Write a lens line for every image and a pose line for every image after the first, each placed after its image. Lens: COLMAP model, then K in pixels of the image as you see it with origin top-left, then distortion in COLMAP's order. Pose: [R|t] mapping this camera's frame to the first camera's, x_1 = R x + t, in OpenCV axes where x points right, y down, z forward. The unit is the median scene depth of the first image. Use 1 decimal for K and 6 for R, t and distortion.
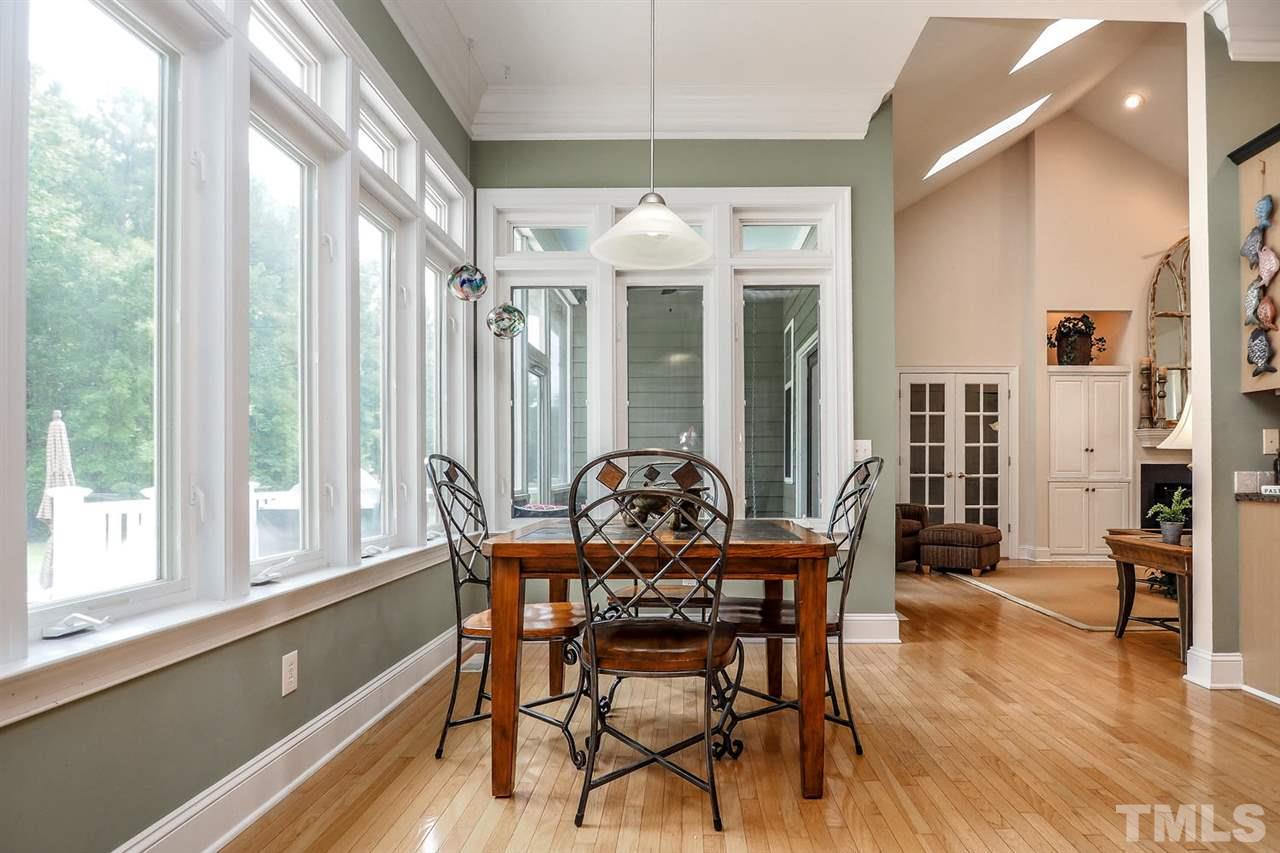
lens RADIAL K [[733.6, 0, 683.8], [0, 733.6, 466.0], [0, 0, 1]] dist [-0.007611, -0.008502]
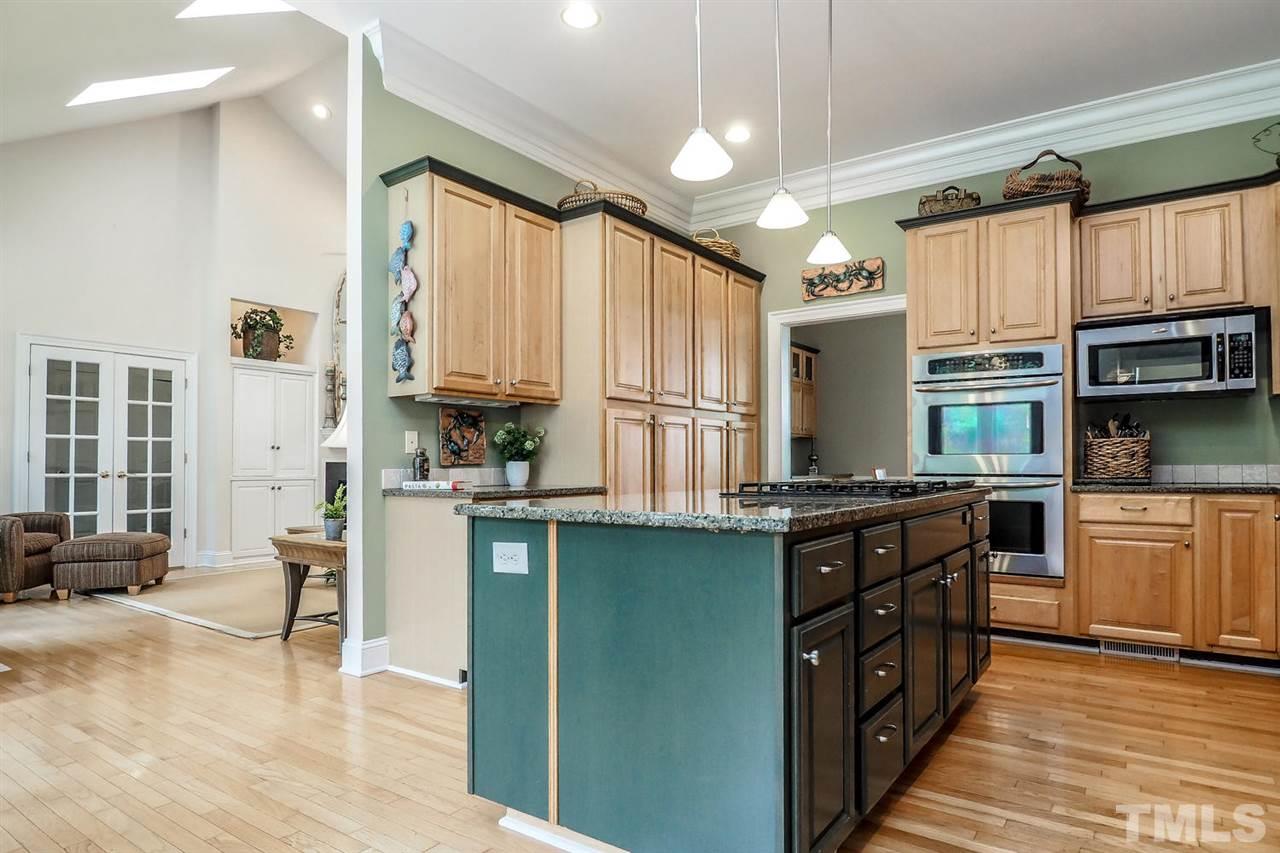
lens RADIAL K [[715.2, 0, 675.7], [0, 715.2, 459.8], [0, 0, 1]] dist [-0.013361, -0.007910]
pose [[0.549359, 0.004928, 0.835572, 0.053489], [-0.000062, 0.999983, -0.005857, 0.000066], [-0.835587, 0.003165, 0.549350, 0.026307]]
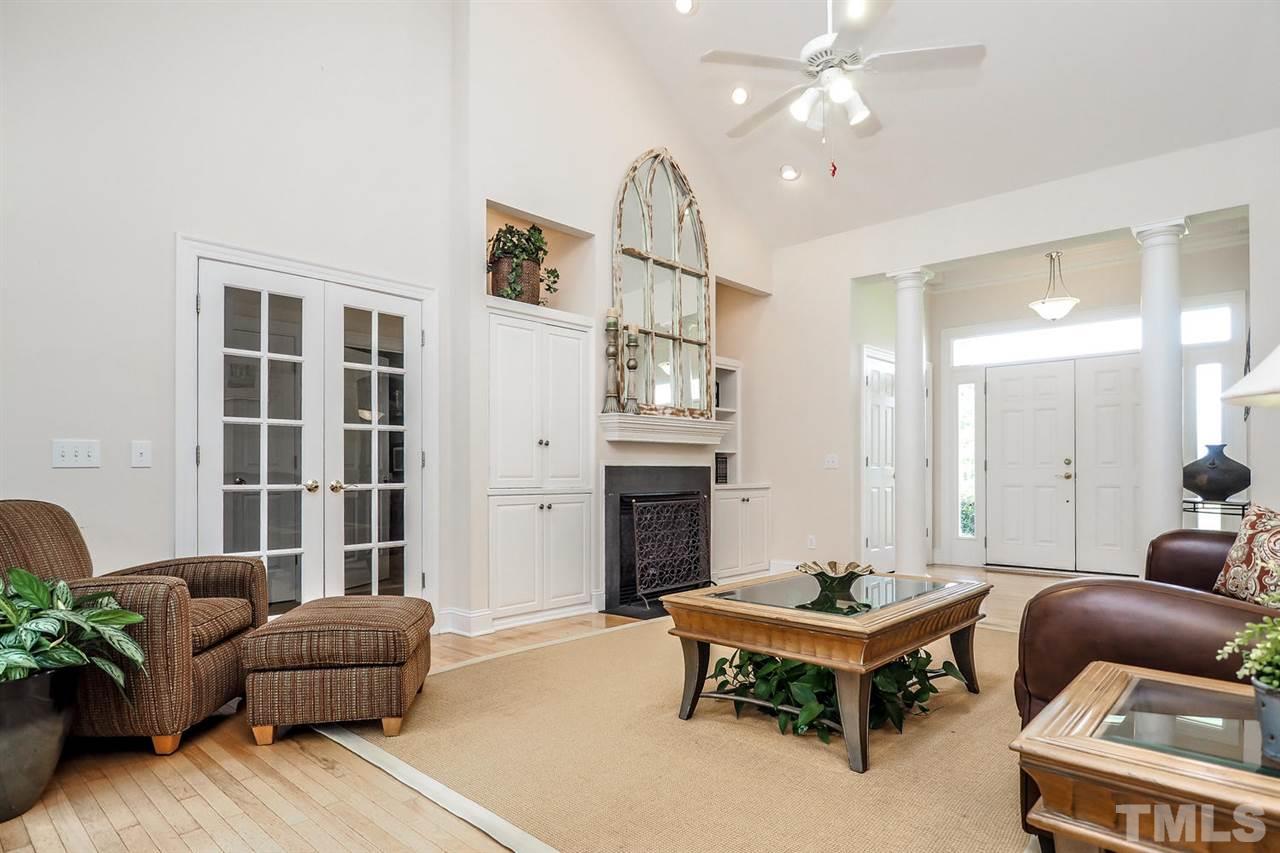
lens RADIAL K [[715.2, 0, 642.5], [0, 715.2, 475.5], [0, 0, 1]] dist [-0.013361, -0.007910]
pose [[0.689101, -0.004691, 0.724650, 0.180468], [-0.002492, 0.999958, 0.008843, 0.000455], [-0.724661, -0.007899, 0.689060, 0.545379]]
